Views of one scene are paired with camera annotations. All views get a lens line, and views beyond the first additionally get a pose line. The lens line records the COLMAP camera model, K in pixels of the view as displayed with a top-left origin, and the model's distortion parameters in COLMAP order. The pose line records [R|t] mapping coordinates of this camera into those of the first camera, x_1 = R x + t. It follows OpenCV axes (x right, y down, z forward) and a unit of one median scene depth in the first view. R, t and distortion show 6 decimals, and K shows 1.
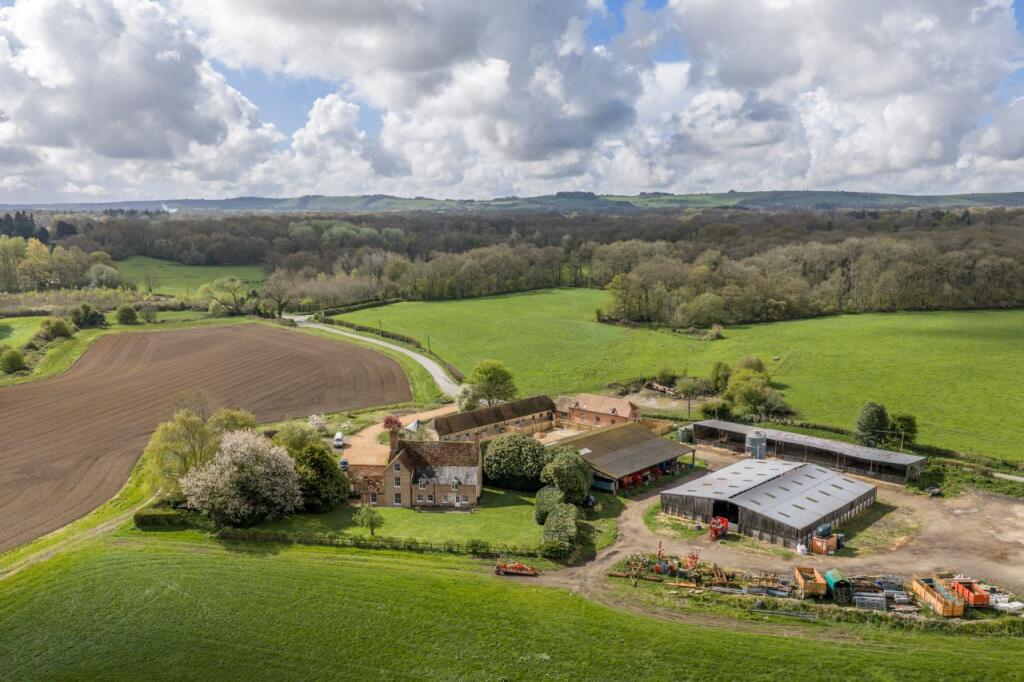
lens RADIAL K [[845.1, 0, 510.2], [0, 845.1, 347.5], [0, 0, 1]] dist [0.021759, -0.035225]
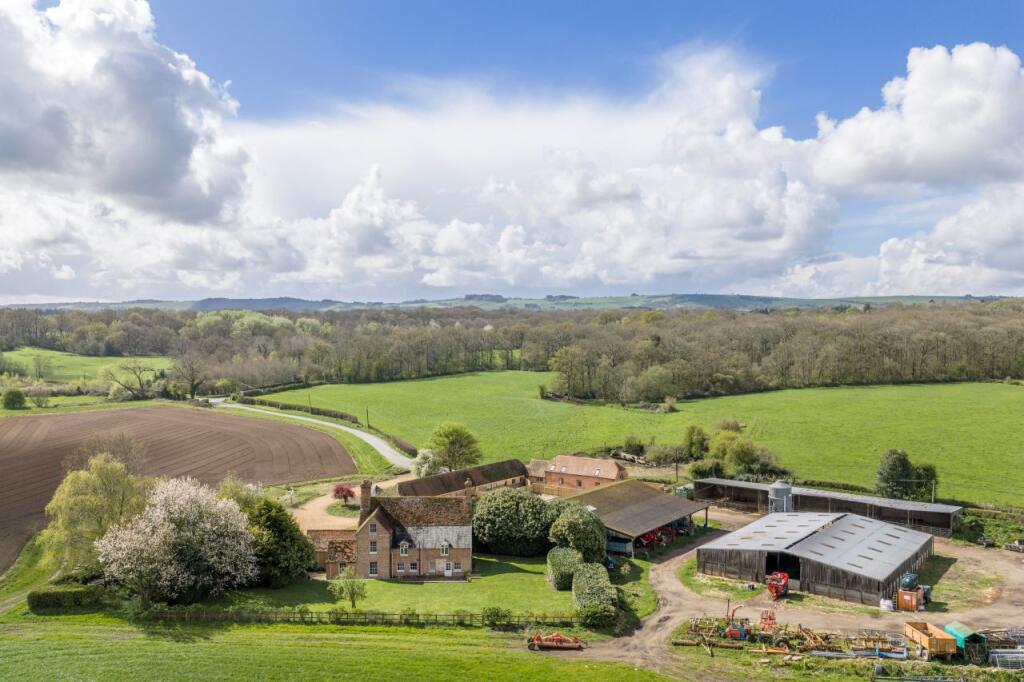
lens RADIAL K [[845.1, 0, 510.2], [0, 845.1, 347.5], [0, 0, 1]] dist [0.021759, -0.035225]
pose [[0.993932, -0.004435, 0.109905, -0.091173], [0.017830, 0.992469, -0.121195, 0.070651], [-0.108540, 0.122420, 0.986526, 0.169002]]
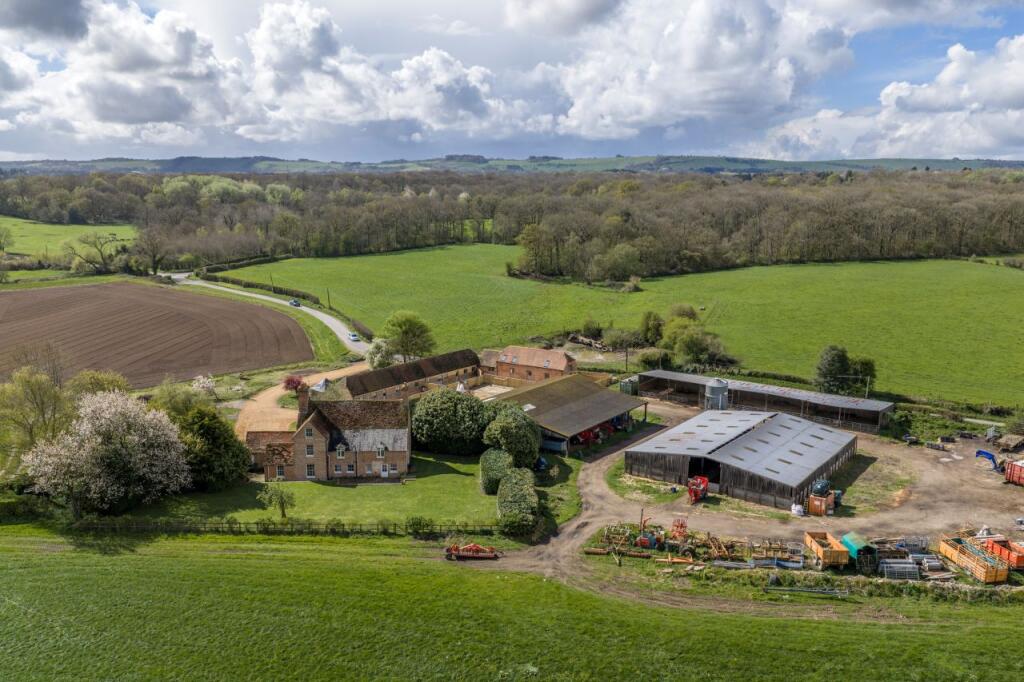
lens RADIAL K [[845.1, 0, 510.2], [0, 845.1, 347.5], [0, 0, 1]] dist [0.021759, -0.035225]
pose [[0.991542, -0.020664, 0.128130, -0.043435], [0.015539, 0.999044, 0.040864, 0.028742], [-0.128852, -0.038528, 0.990915, 0.163671]]
